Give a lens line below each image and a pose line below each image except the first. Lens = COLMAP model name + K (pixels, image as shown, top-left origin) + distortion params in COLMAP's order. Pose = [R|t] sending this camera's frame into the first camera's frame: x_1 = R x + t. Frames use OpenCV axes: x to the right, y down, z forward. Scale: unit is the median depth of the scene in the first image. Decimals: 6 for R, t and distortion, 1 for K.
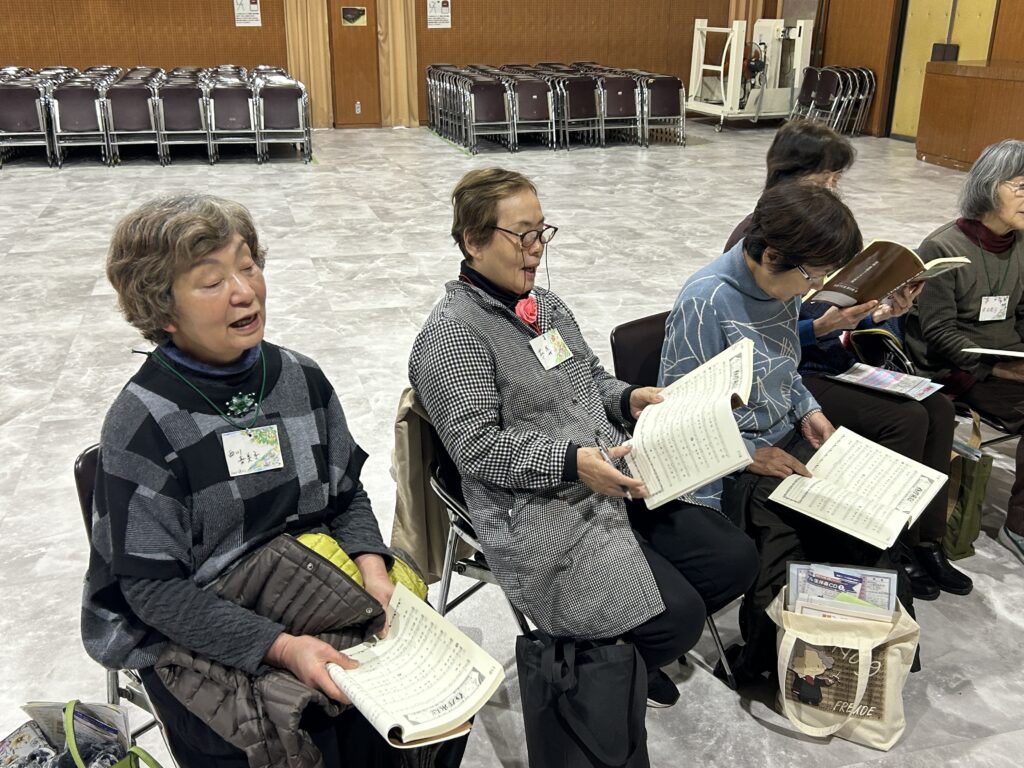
lens RADIAL K [[1016.7, 0, 504.5], [0, 1016.7, 379.2], [0, 0, 1]] dist [0.015295, 0.000000]
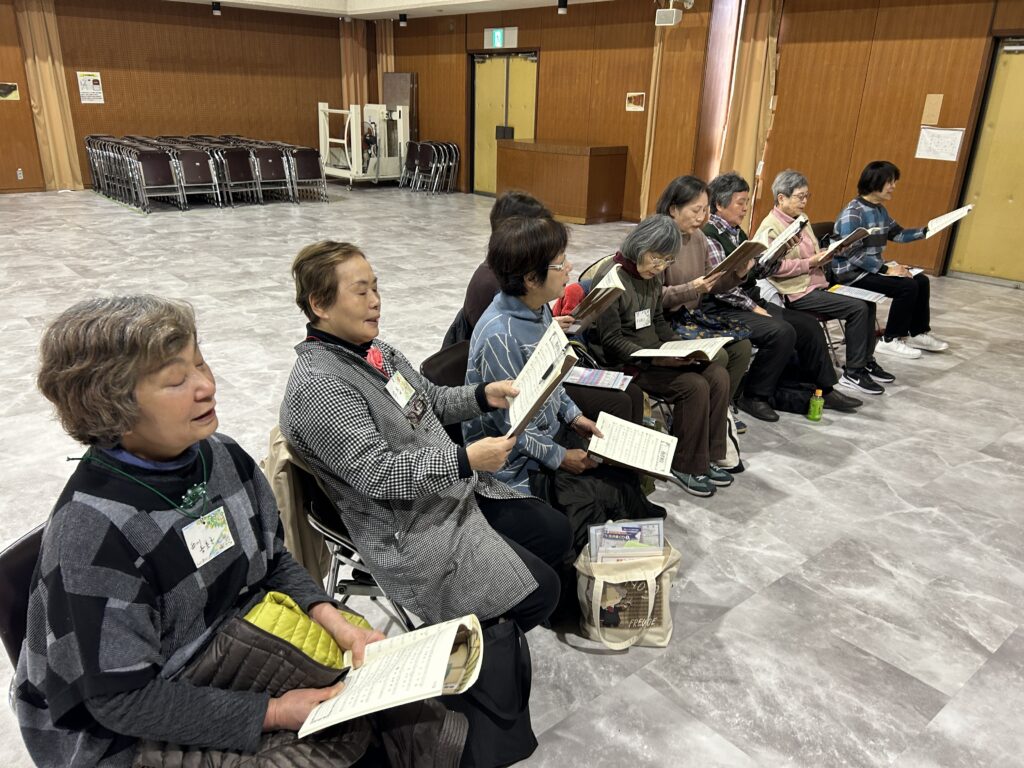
lens RADIAL K [[768.3, 0, 532.2], [0, 768.3, 391.5], [0, 0, 1]] dist [0.013353, -0.032802]
pose [[0.897593, -0.125599, 0.422554, -0.049081], [0.117215, 0.992046, 0.045884, -0.012979], [-0.424956, 0.008344, 0.905175, 0.031969]]
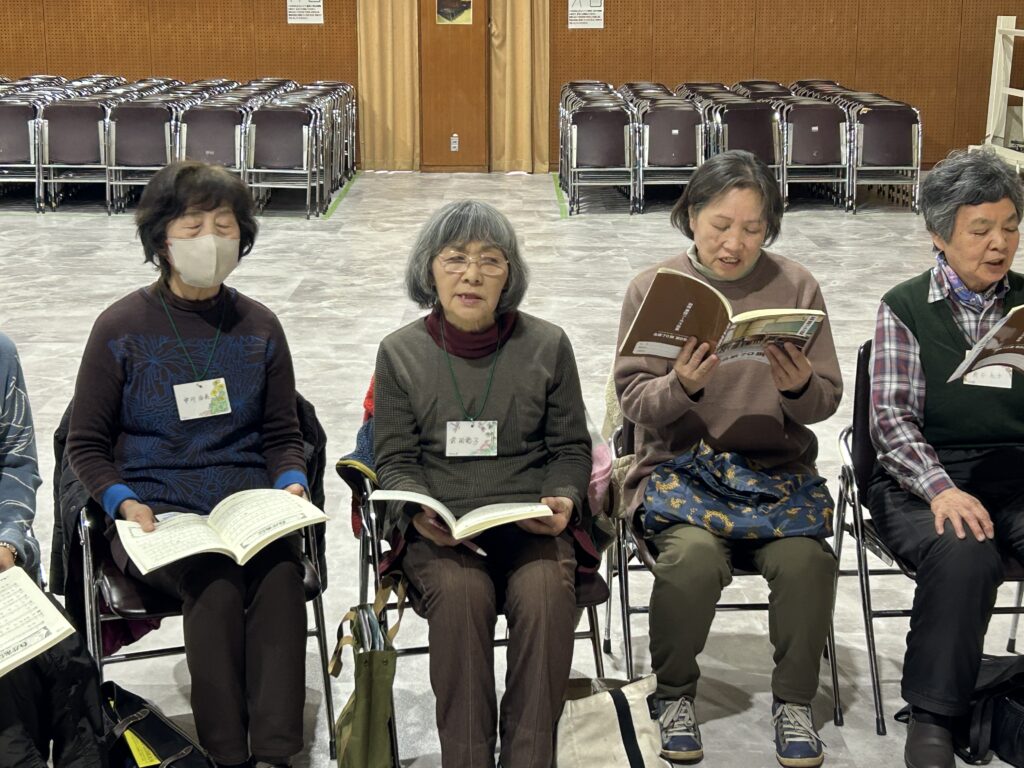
lens RADIAL K [[1609.4, 0, 516.5], [0, 1609.4, 385.9], [0, 0, 1]] dist [0.070790, 0.000000]
pose [[0.975217, 0.055791, -0.214101, 0.245466], [-0.079600, 0.991361, -0.104242, 0.001889], [0.206435, 0.118701, 0.971234, -0.015654]]
